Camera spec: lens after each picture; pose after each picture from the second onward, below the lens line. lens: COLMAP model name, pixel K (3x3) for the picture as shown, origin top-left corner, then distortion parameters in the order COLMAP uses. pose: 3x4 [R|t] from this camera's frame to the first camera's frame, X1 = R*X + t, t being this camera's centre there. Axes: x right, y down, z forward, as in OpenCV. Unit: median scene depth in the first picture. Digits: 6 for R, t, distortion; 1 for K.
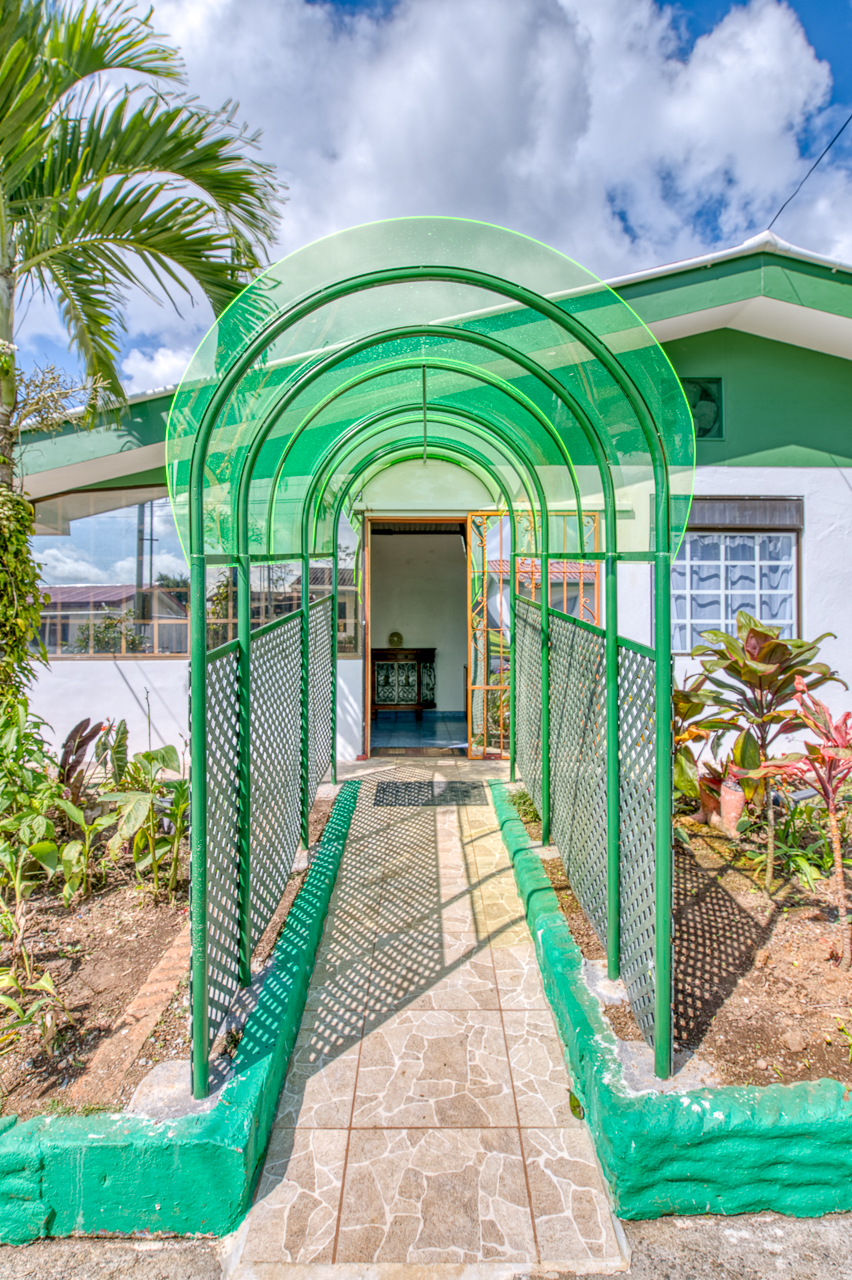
lens RADIAL K [[666.1, 0, 429.4], [0, 666.1, 629.3], [0, 0, 1]] dist [-0.006026, -0.008456]
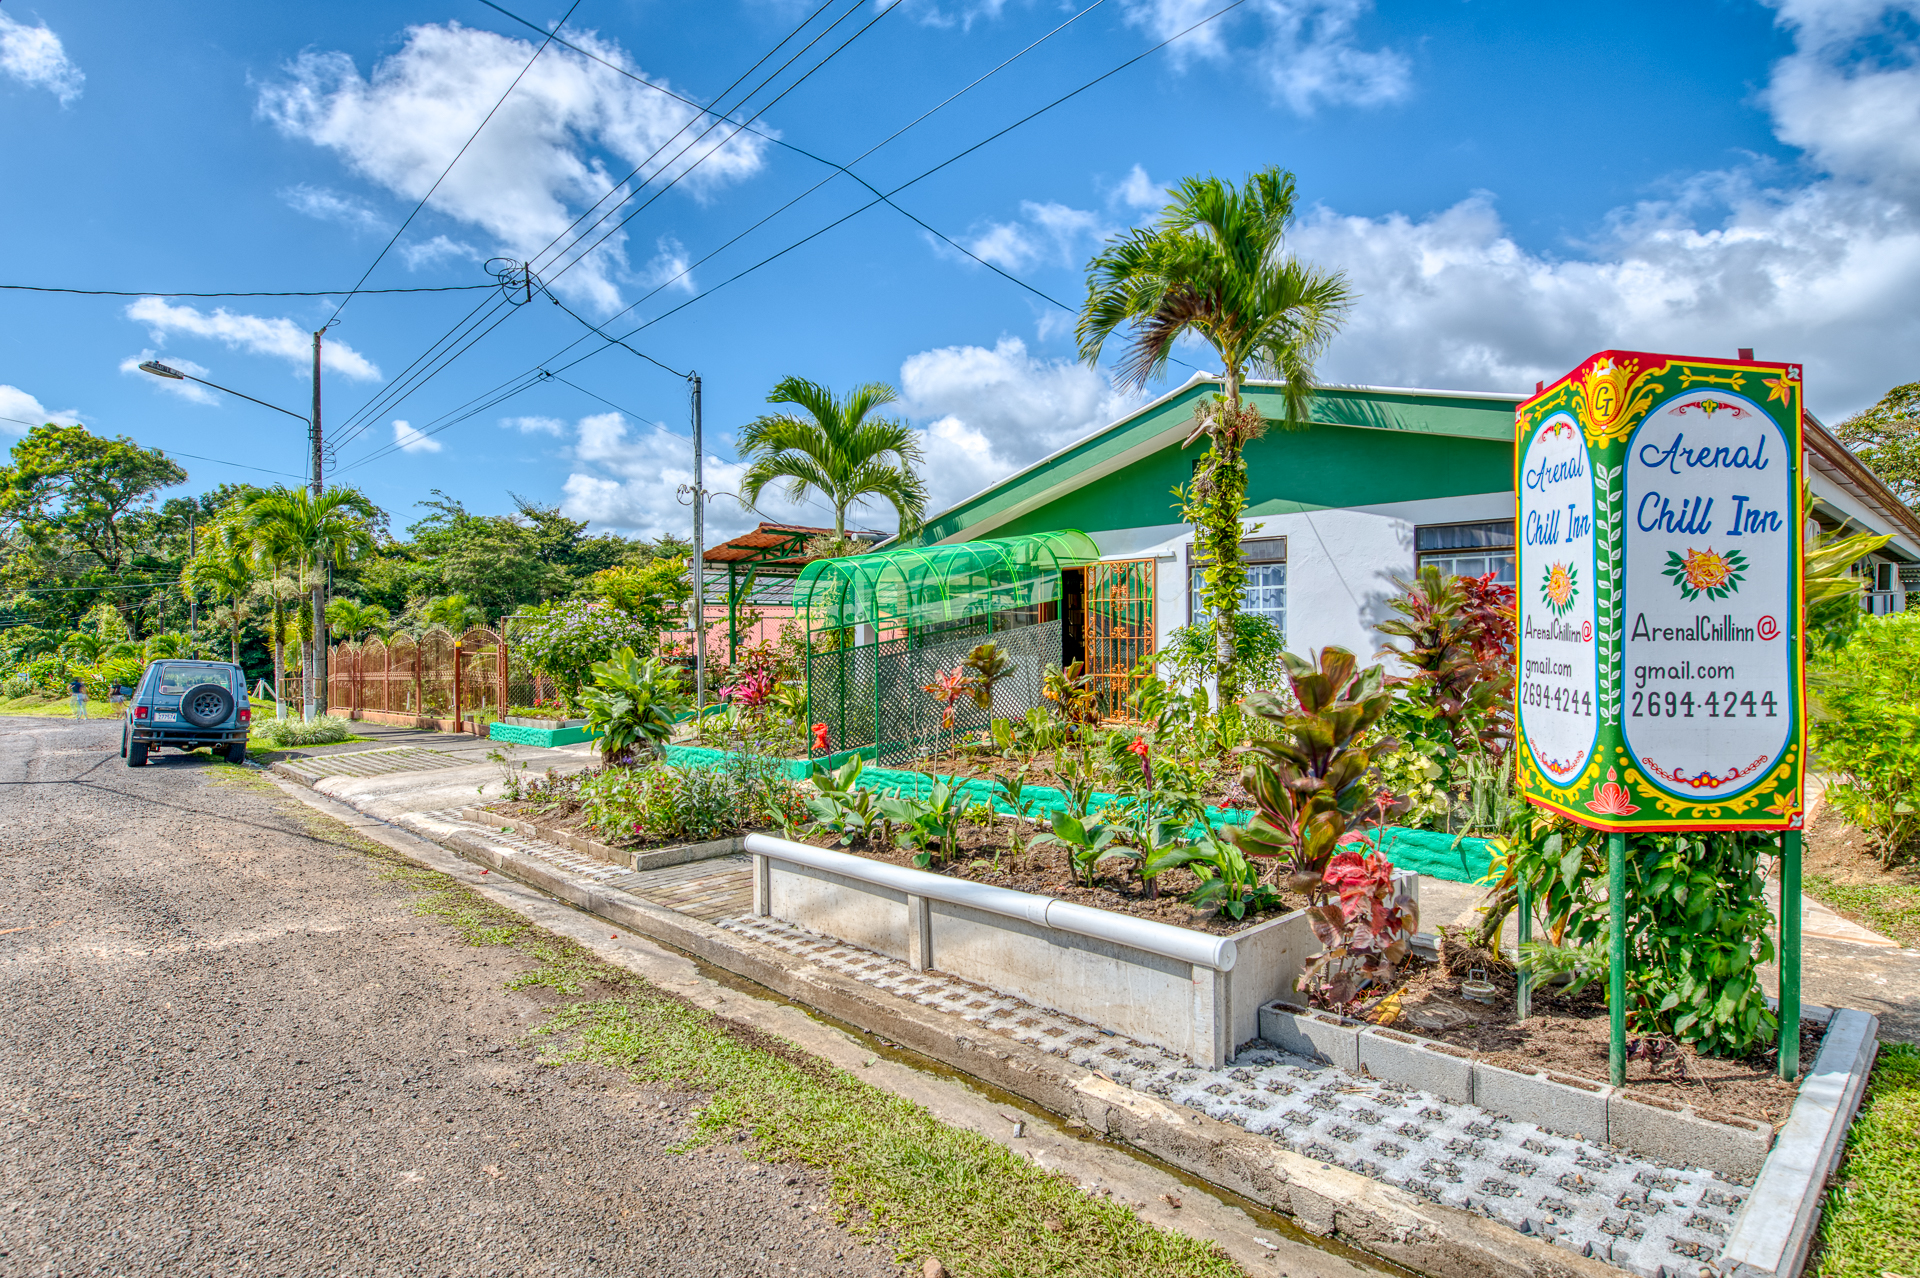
lens RADIAL K [[999.1, 0, 964.9], [0, 999.1, 633.5], [0, 0, 1]] dist [-0.006026, -0.008456]
pose [[0.665554, -0.002305, -0.746347, 2.500860], [0.012653, 0.999886, 0.008195, -0.052169], [0.746243, -0.014898, 0.665507, -1.206696]]
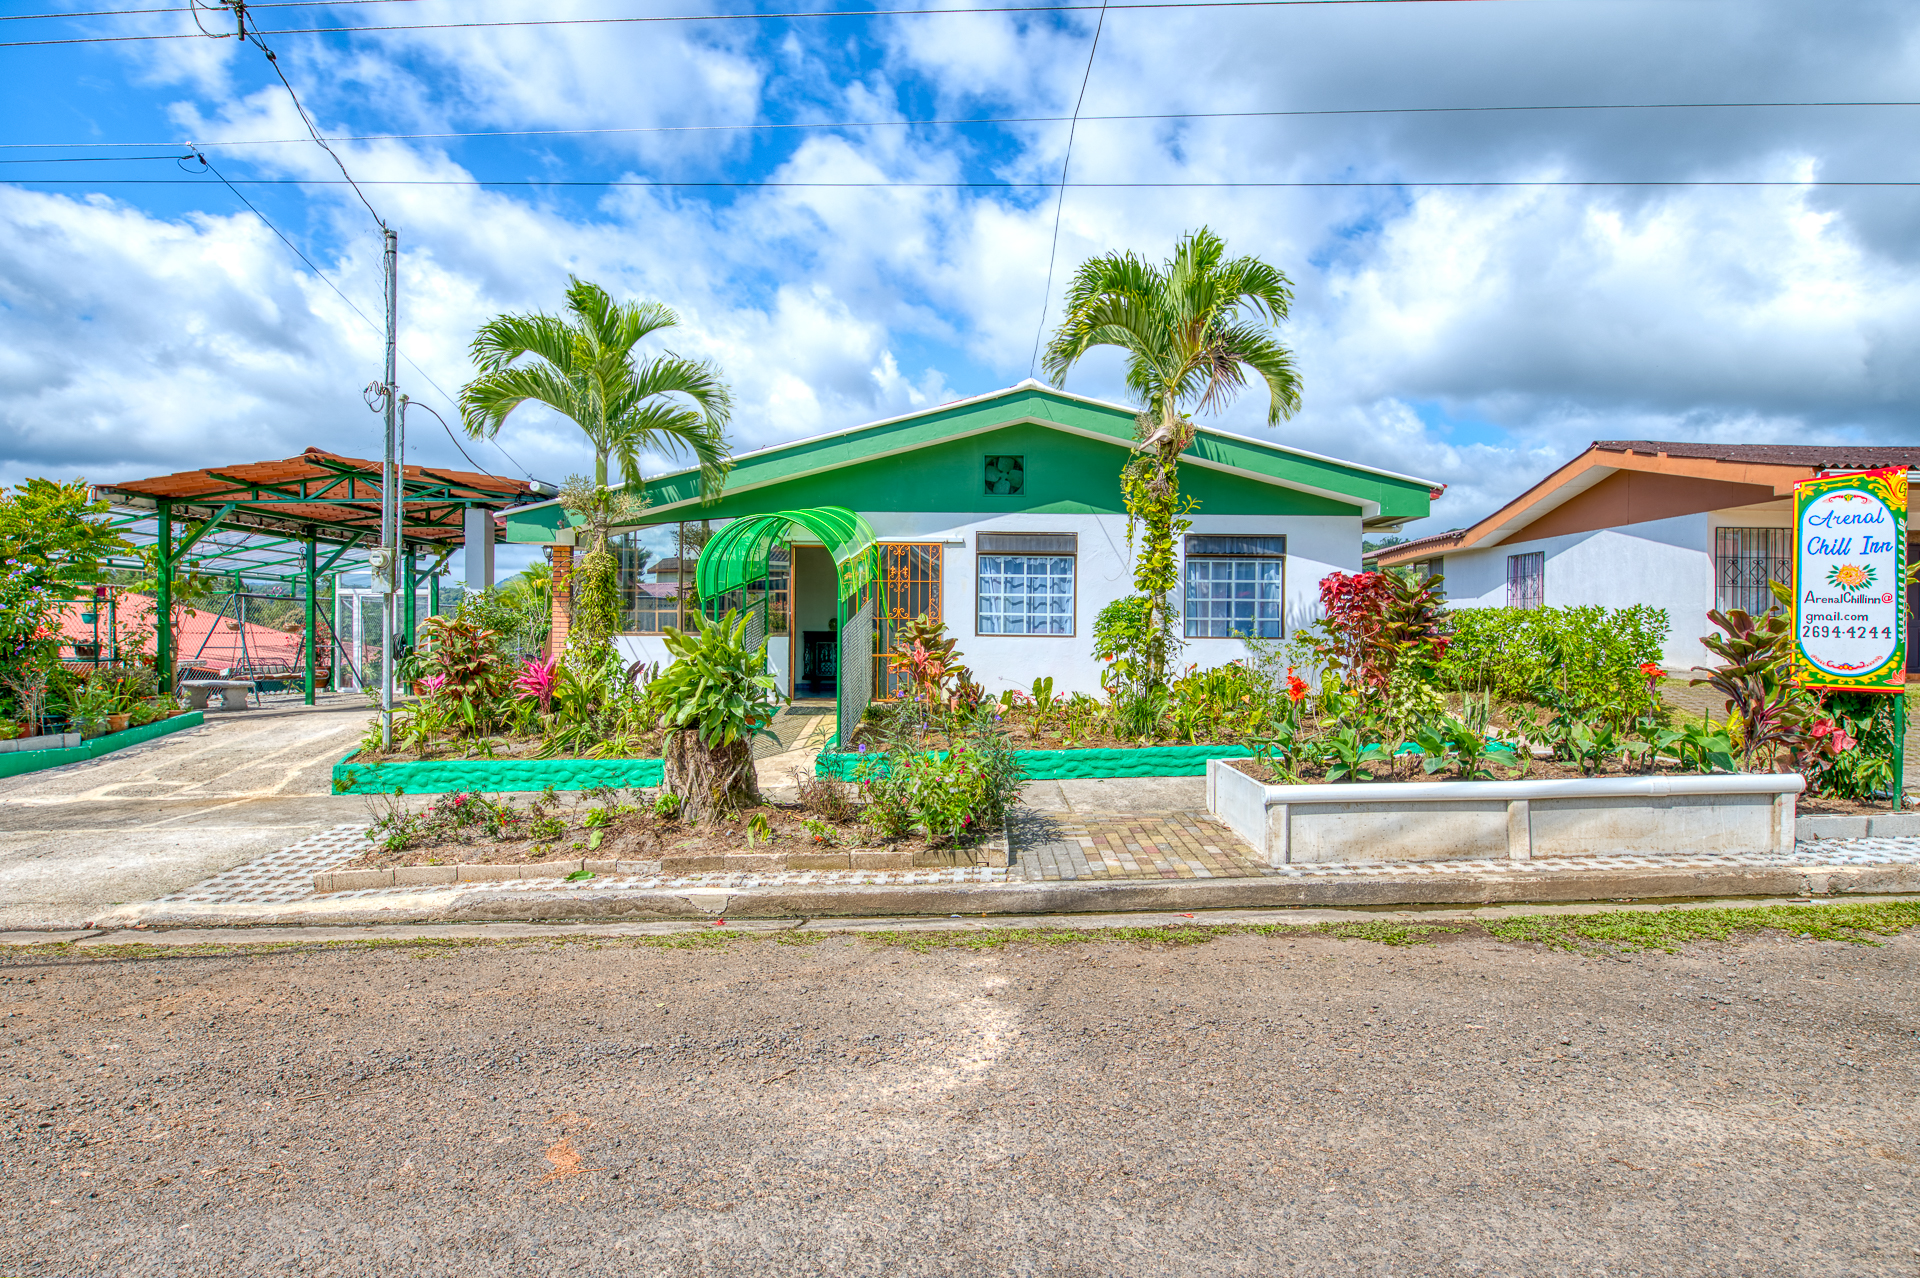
lens RADIAL K [[999.1, 0, 967.6], [0, 999.1, 637.7], [0, 0, 1]] dist [-0.006026, -0.008456]
pose [[0.999981, 0.005120, -0.003316, 0.499912], [-0.005079, 0.999914, 0.012056, 0.022919], [0.003378, -0.012038, 0.999922, -2.052129]]
